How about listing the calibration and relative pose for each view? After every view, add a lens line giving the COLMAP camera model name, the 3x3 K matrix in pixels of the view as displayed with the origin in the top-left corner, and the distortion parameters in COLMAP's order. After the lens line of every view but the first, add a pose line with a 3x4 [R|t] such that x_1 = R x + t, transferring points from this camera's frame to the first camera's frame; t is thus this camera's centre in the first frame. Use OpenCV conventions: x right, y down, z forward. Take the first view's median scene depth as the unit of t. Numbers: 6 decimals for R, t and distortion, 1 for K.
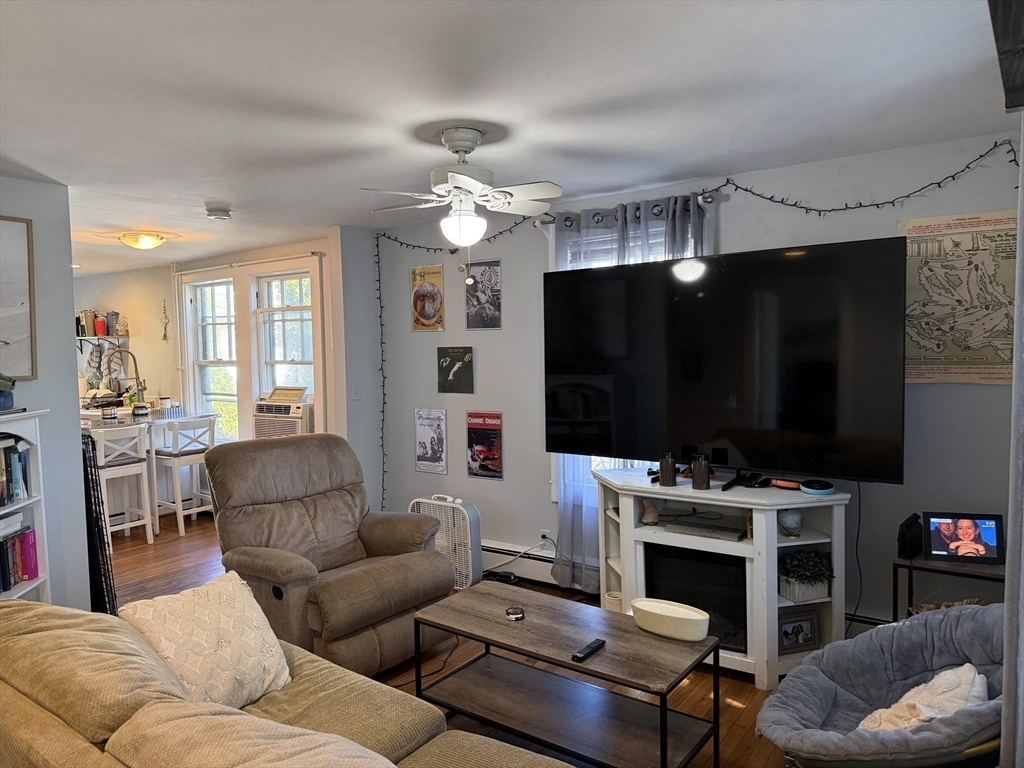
lens RADIAL K [[719.7, 0, 512.0], [0, 719.7, 384.0], [0, 0, 1]] dist [0.160885, -0.174406]
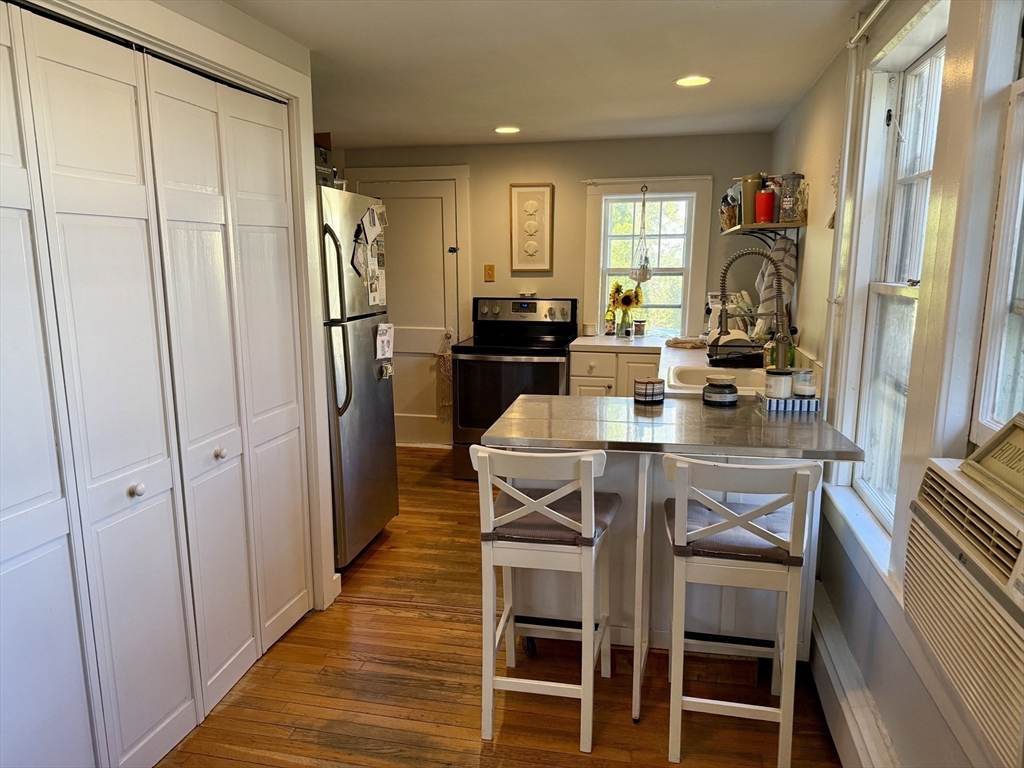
lens RADIAL K [[719.7, 0, 512.0], [0, 719.7, 384.0], [0, 0, 1]] dist [0.160885, -0.174406]
pose [[0.400176, 0.179251, -0.898737, -0.174397], [-0.061570, 0.983728, 0.168787, -0.036873], [0.914368, -0.012209, 0.404700, 0.756956]]
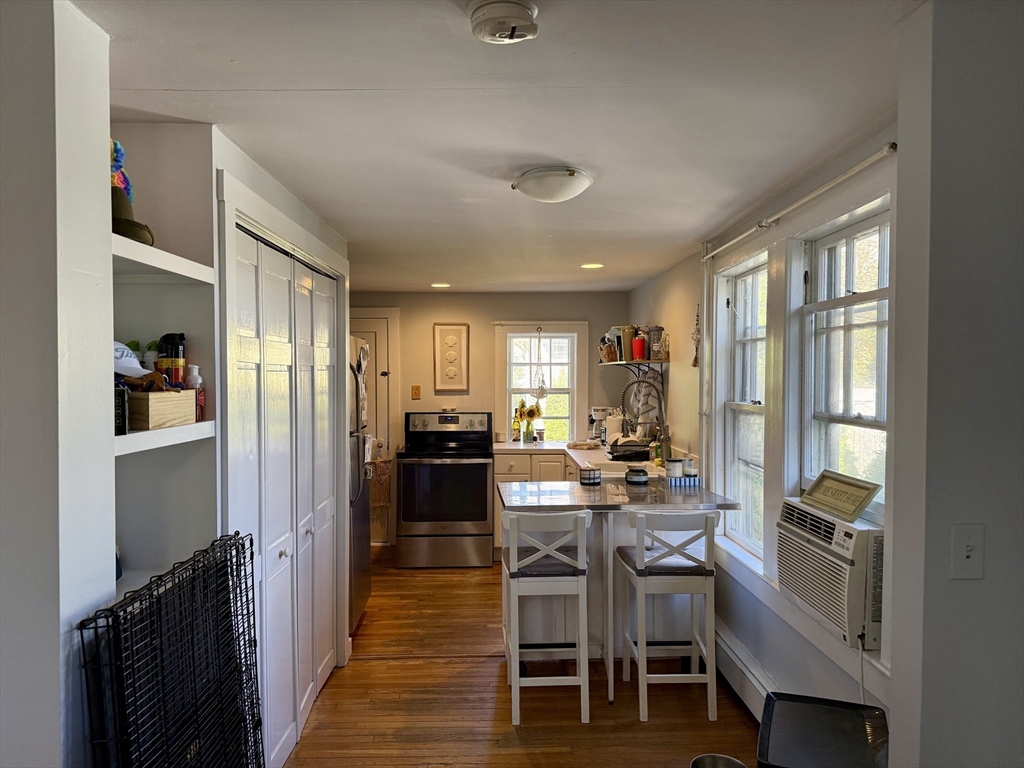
lens RADIAL K [[719.7, 0, 512.0], [0, 719.7, 384.0], [0, 0, 1]] dist [0.160885, -0.174406]
pose [[0.607694, 0.035123, -0.793394, -0.075320], [-0.060122, 0.998189, -0.001861, -0.038291], [0.791892, 0.048831, 0.608705, 0.559606]]
